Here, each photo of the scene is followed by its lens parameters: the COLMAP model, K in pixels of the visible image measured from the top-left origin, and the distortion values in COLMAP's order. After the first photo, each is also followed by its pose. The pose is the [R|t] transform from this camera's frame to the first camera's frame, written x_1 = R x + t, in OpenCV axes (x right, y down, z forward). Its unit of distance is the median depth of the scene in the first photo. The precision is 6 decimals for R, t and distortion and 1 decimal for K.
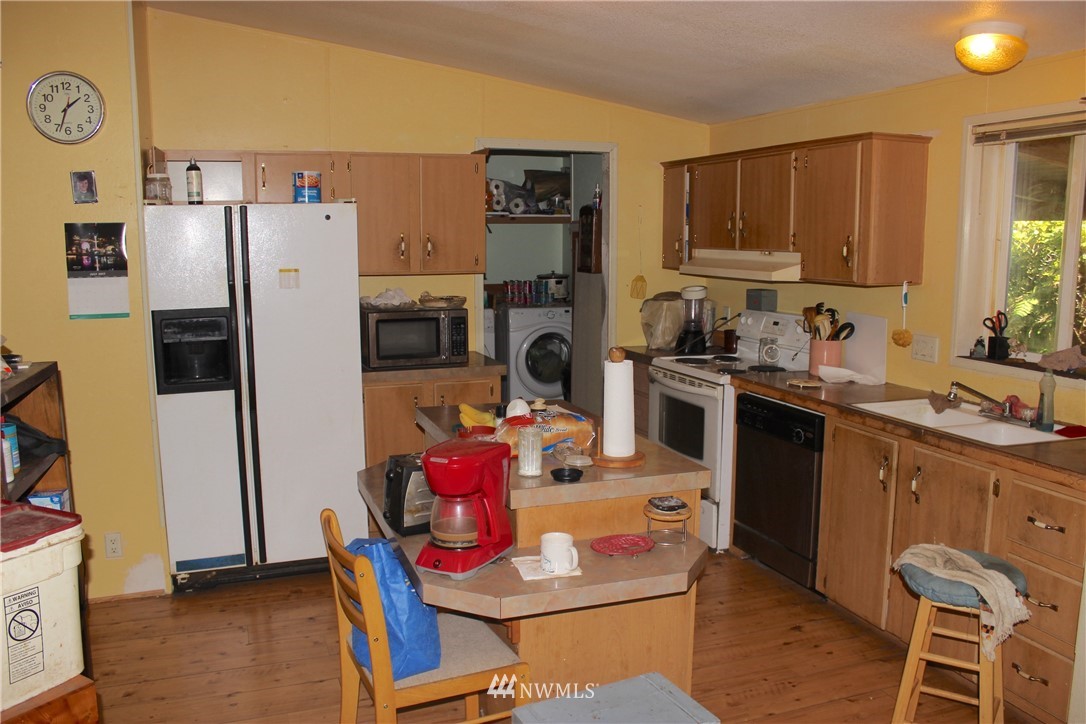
lens RADIAL K [[907.3, 0, 543.0], [0, 907.3, 362.0], [0, 0, 1]] dist [-0.178244, 0.168495]
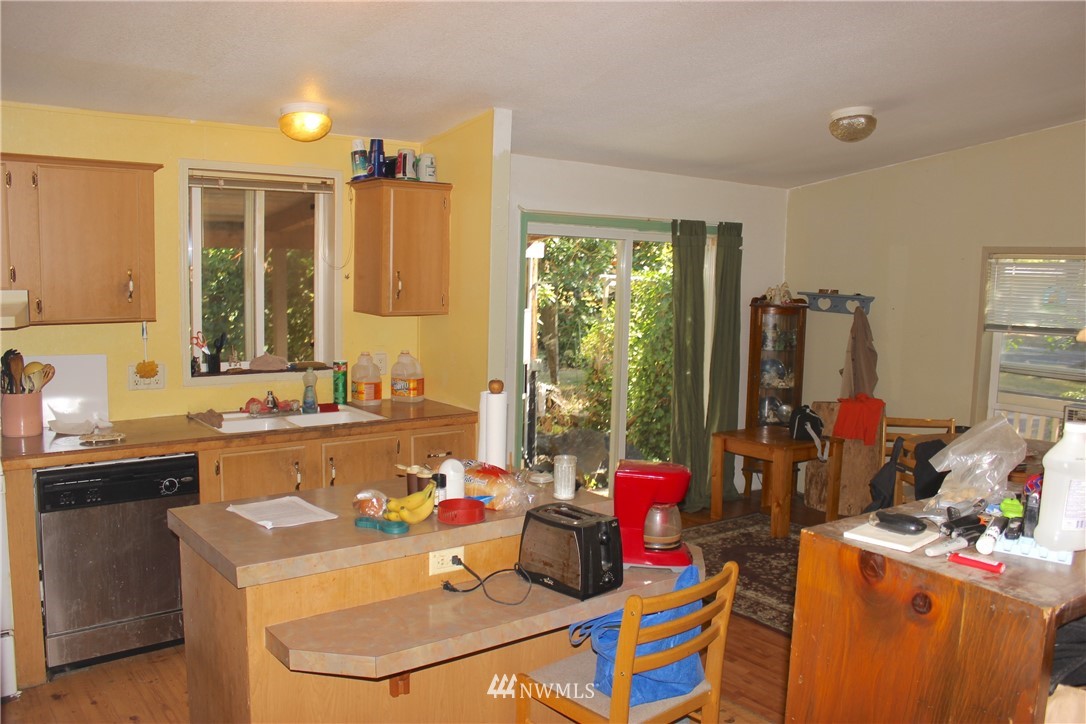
lens RADIAL K [[907.3, 0, 543.0], [0, 907.3, 362.0], [0, 0, 1]] dist [-0.178244, 0.168495]
pose [[-0.309114, -0.107375, 0.944944, -0.799145], [0.113069, 0.982409, 0.148620, -0.157893], [-0.944280, 0.152784, -0.291536, 1.027468]]
